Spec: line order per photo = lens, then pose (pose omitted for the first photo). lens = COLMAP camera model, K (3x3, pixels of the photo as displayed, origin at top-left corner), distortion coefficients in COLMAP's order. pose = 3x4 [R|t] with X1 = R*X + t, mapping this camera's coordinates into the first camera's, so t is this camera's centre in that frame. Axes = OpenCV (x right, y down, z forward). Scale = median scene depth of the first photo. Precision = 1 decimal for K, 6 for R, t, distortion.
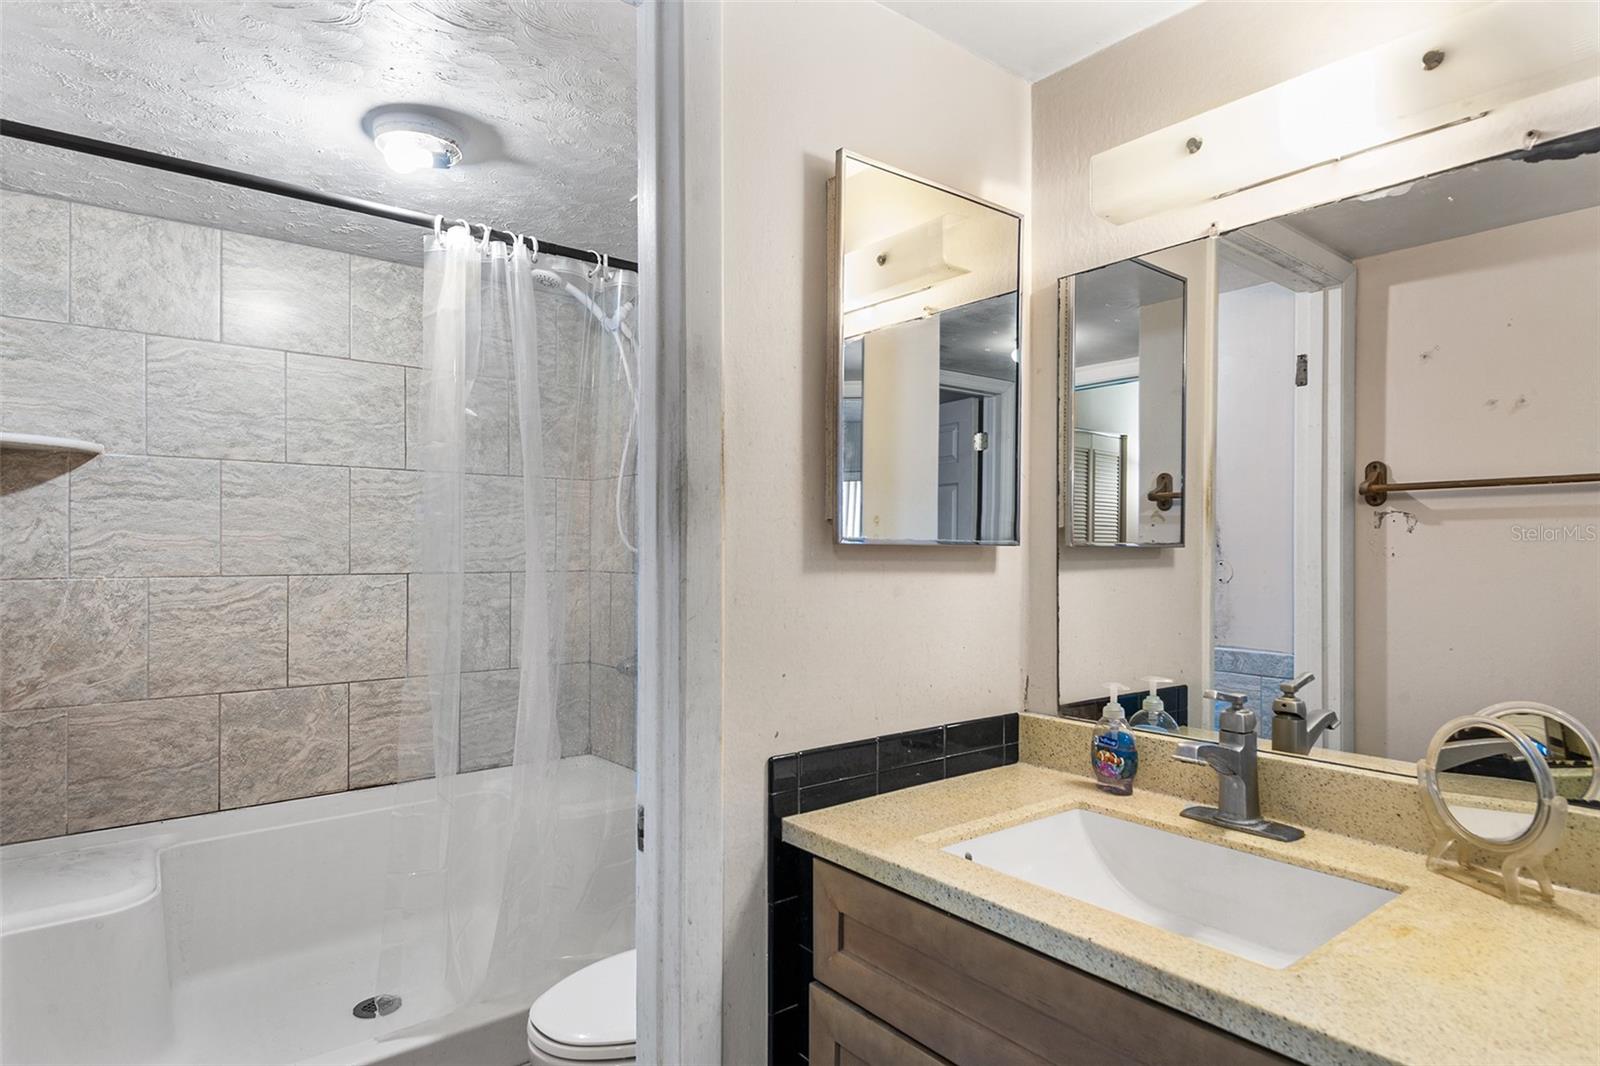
lens RADIAL K [[900.1, 0, 797.4], [0, 900.1, 547.8], [0, 0, 1]] dist [0.031653, -0.001362]
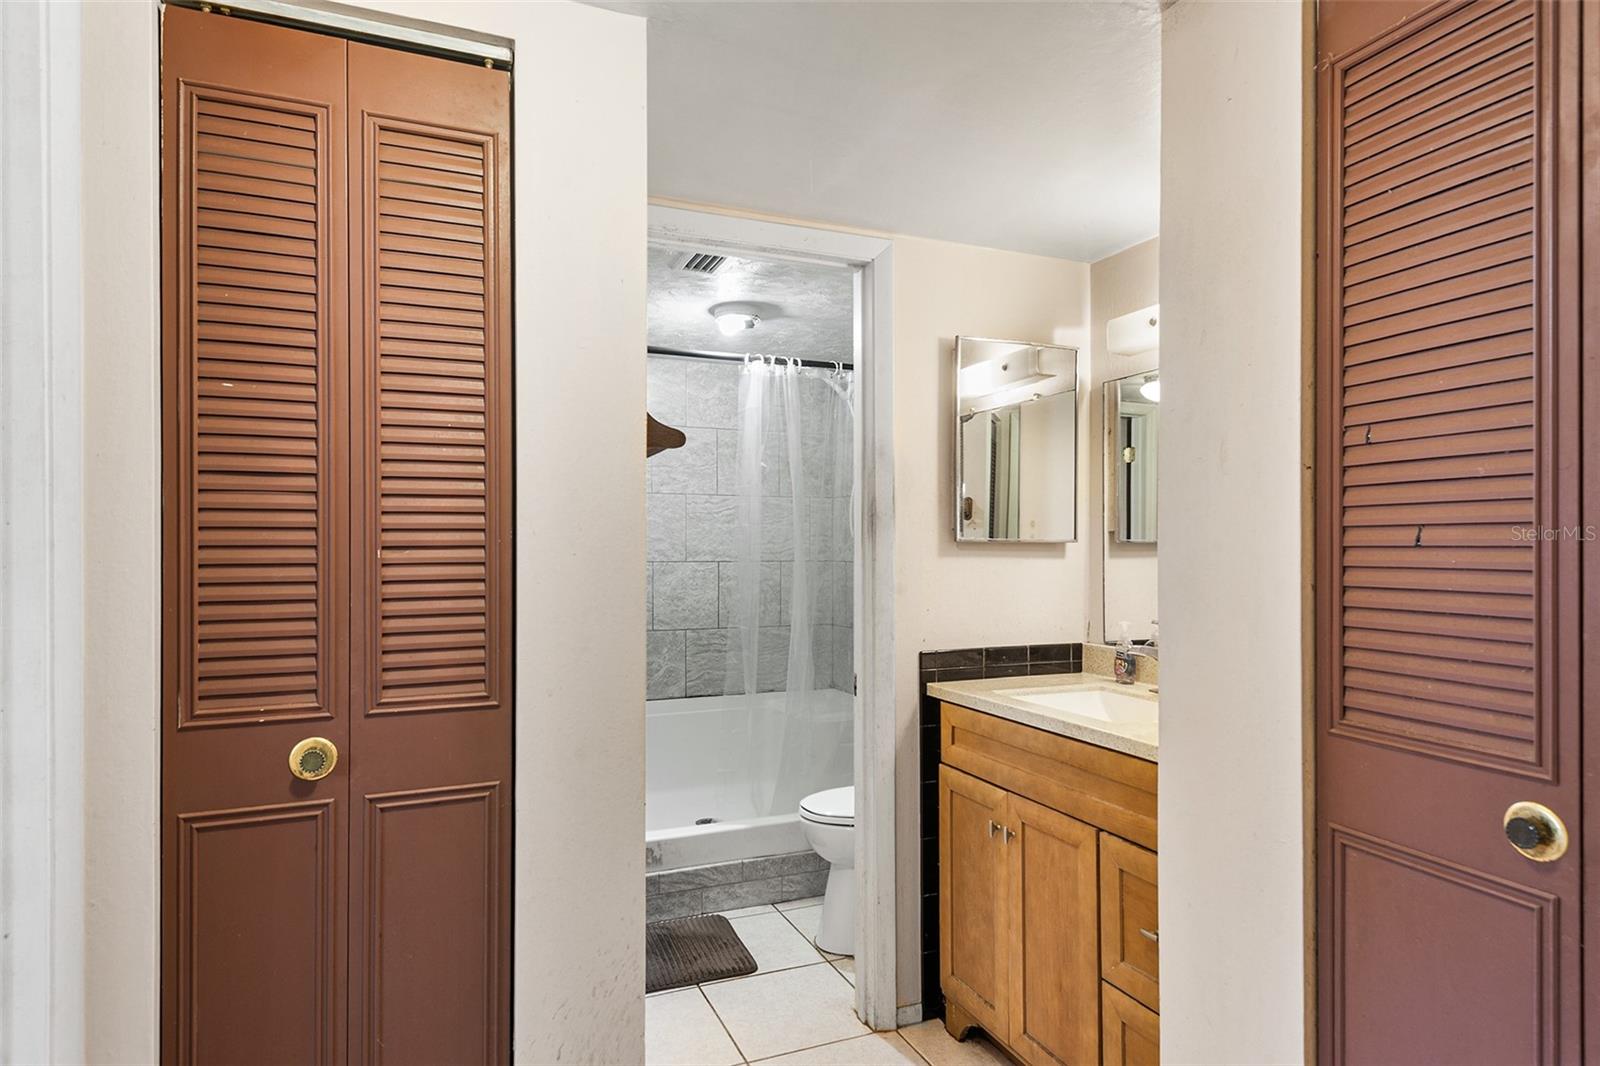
lens RADIAL K [[900.1, 0, 797.4], [0, 900.1, 547.8], [0, 0, 1]] dist [0.031653, -0.001362]
pose [[0.963912, -0.001984, -0.266212, 0.177185], [0.002722, 0.999993, 0.002405, 0.002225], [0.266206, -0.003043, 0.963911, -0.721582]]
